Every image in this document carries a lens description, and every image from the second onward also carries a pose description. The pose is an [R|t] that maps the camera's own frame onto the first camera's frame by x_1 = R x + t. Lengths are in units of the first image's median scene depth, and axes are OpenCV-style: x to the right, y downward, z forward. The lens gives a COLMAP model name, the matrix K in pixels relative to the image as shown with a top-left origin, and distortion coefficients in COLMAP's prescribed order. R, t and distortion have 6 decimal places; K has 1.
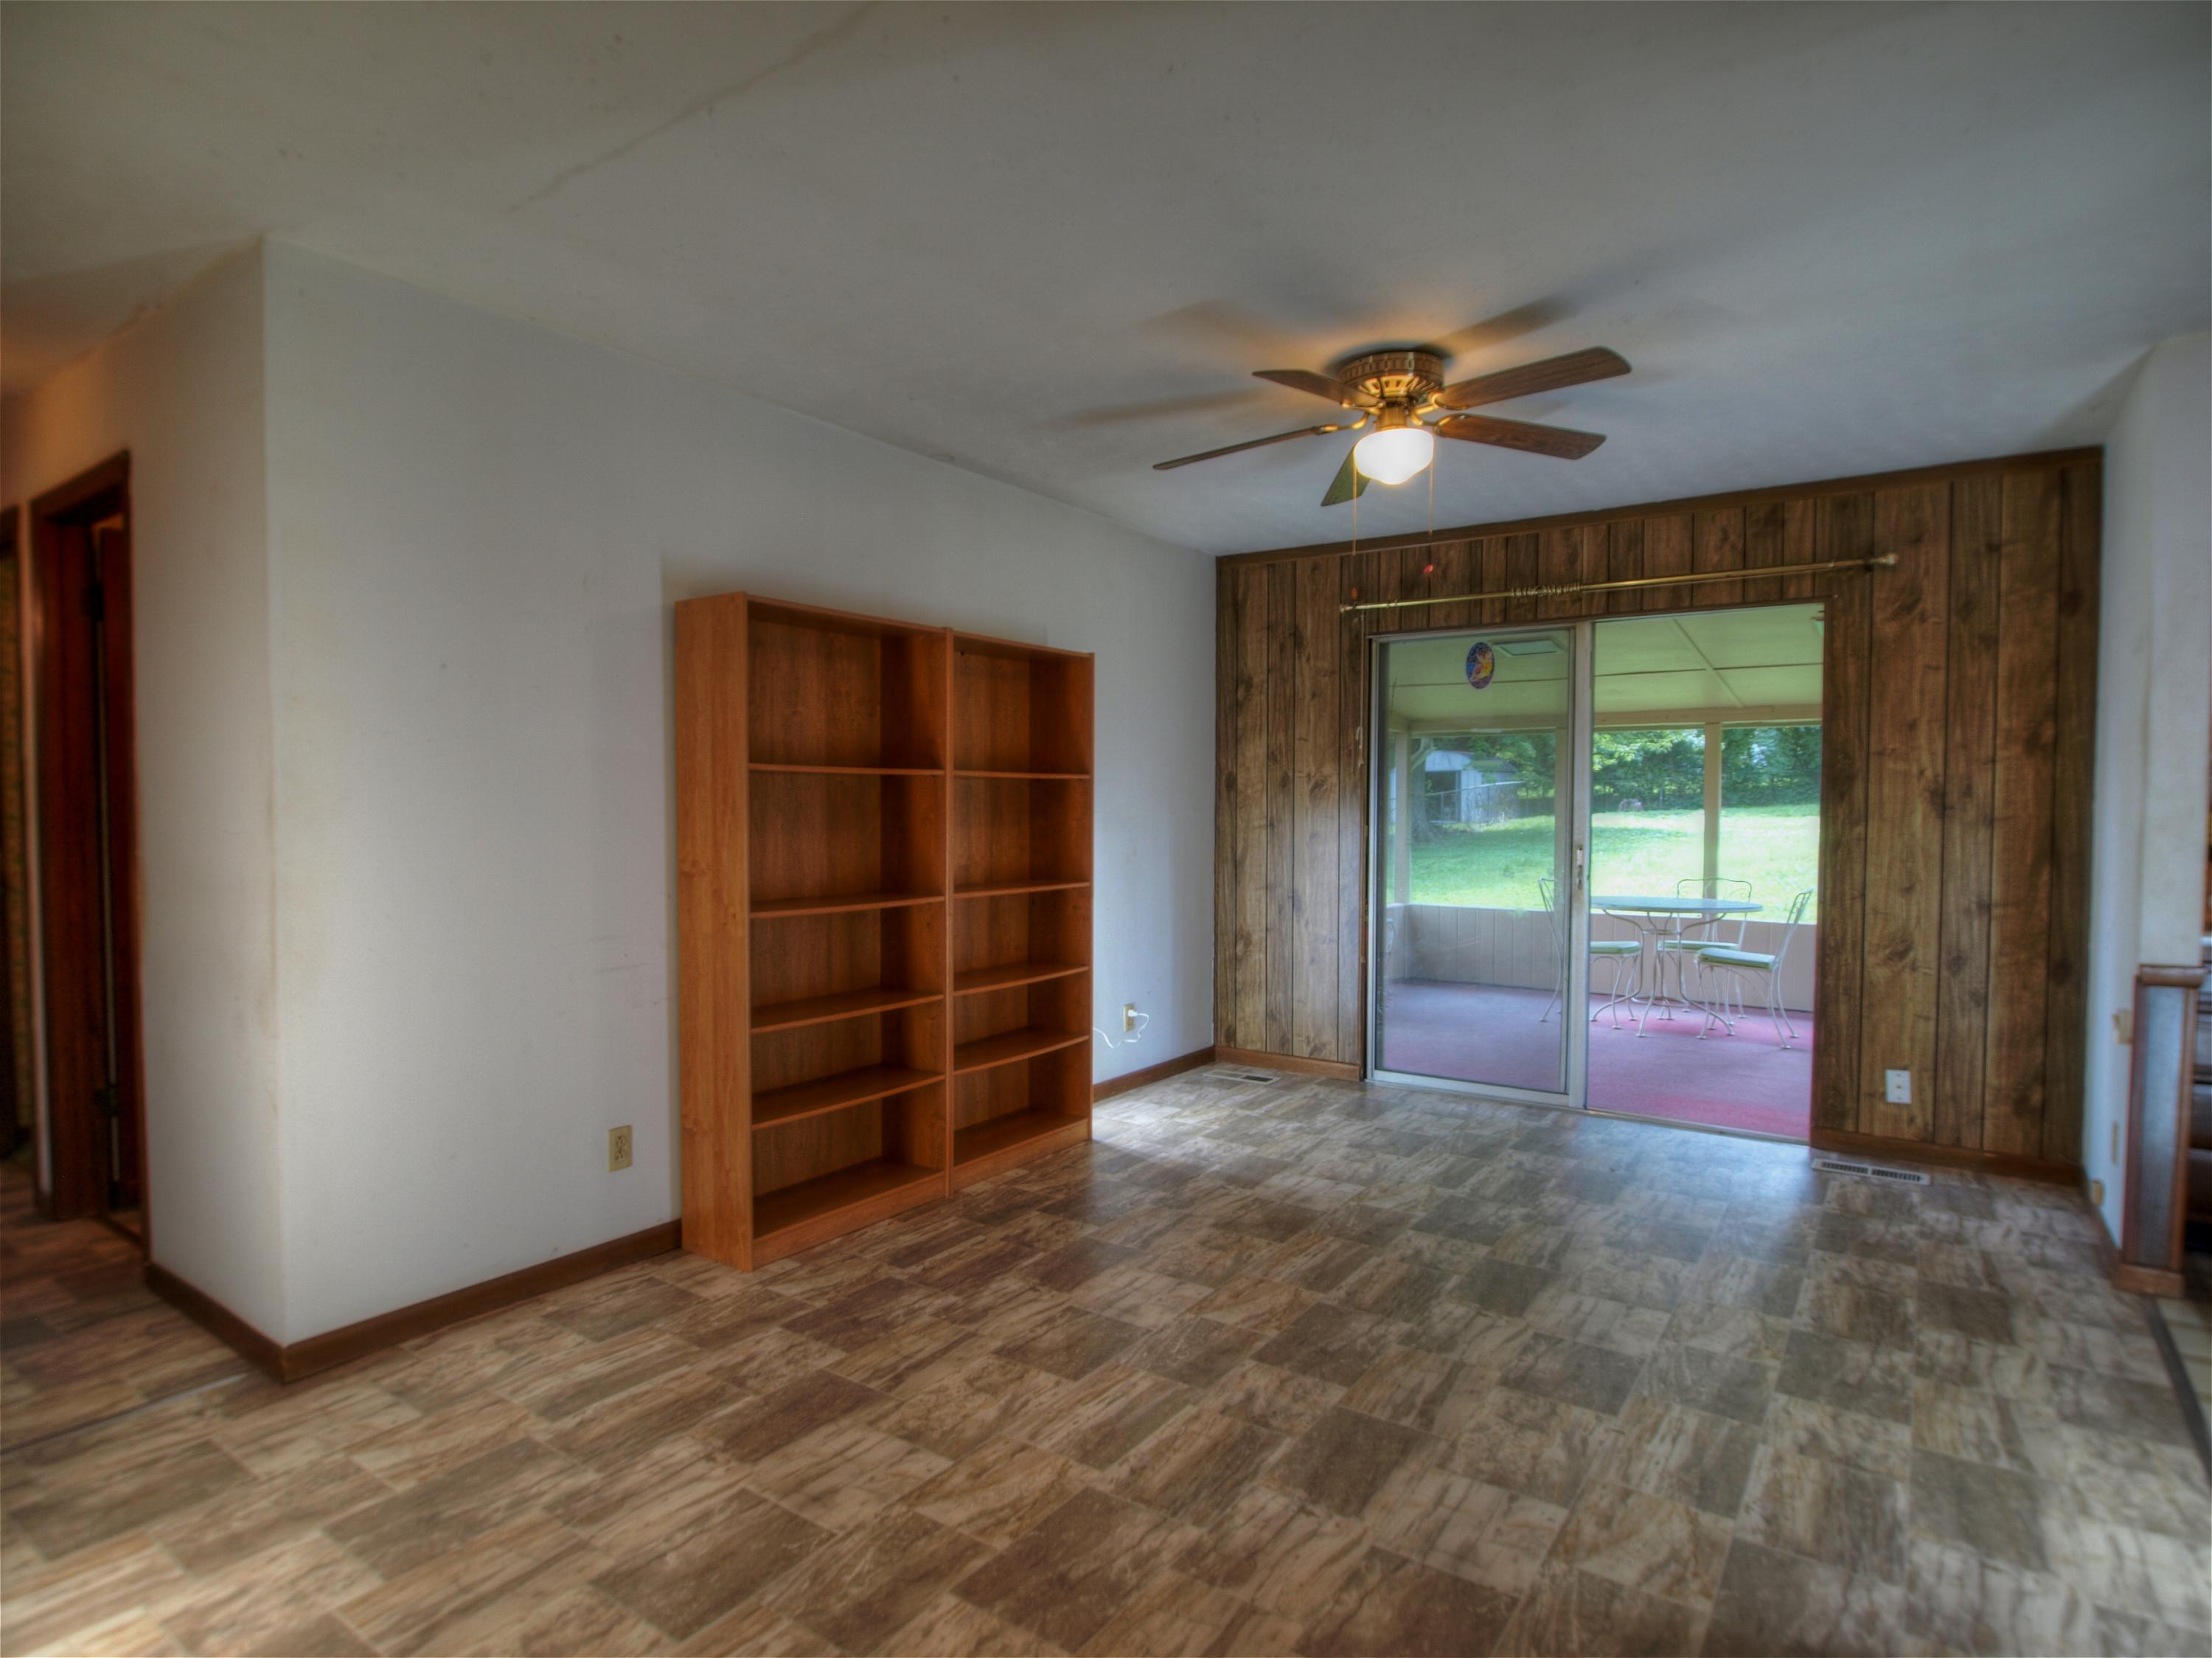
lens RADIAL K [[1198.9, 0, 1109.6], [0, 1198.9, 833.3], [0, 0, 1]] dist [-0.017599, -0.001581]
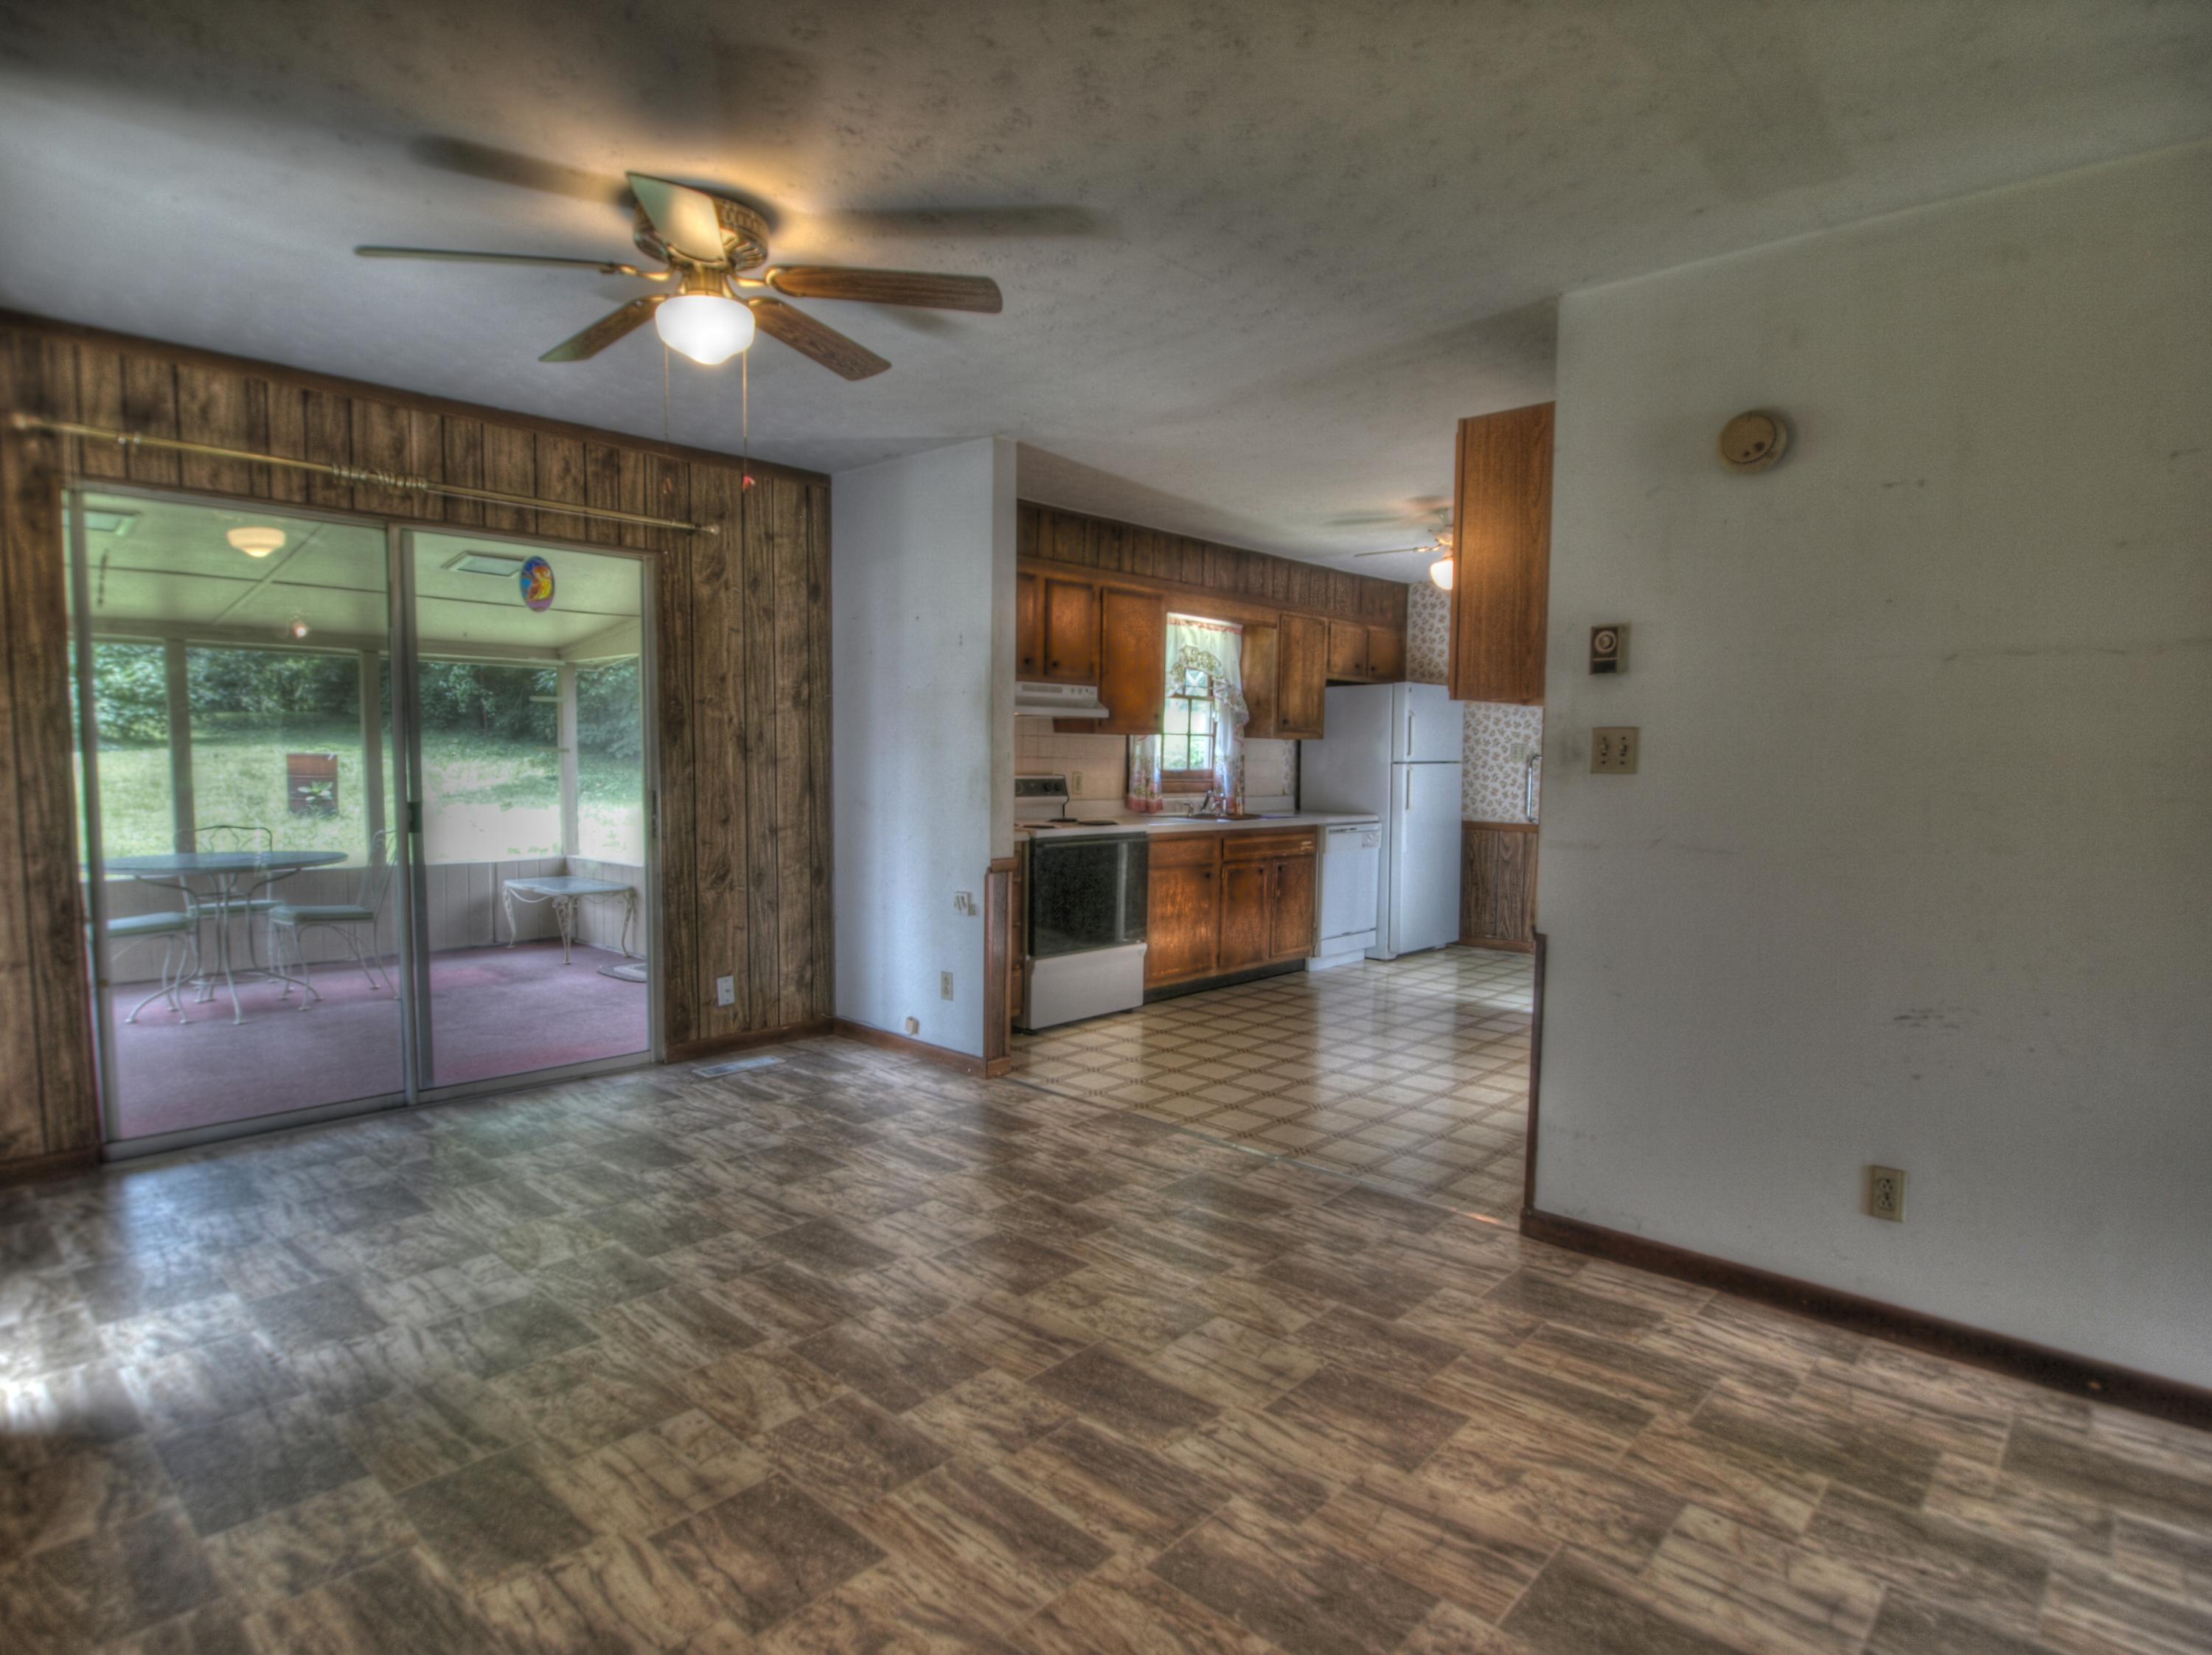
lens RADIAL K [[1198.6, 0, 1104.2], [0, 1198.6, 833.6], [0, 0, 1]] dist [-0.017599, -0.001581]
pose [[0.132732, -0.072164, 0.988521, -0.421281], [0.010354, 0.997392, 0.071422, -0.019303], [-0.991098, 0.000755, 0.133133, 0.465818]]
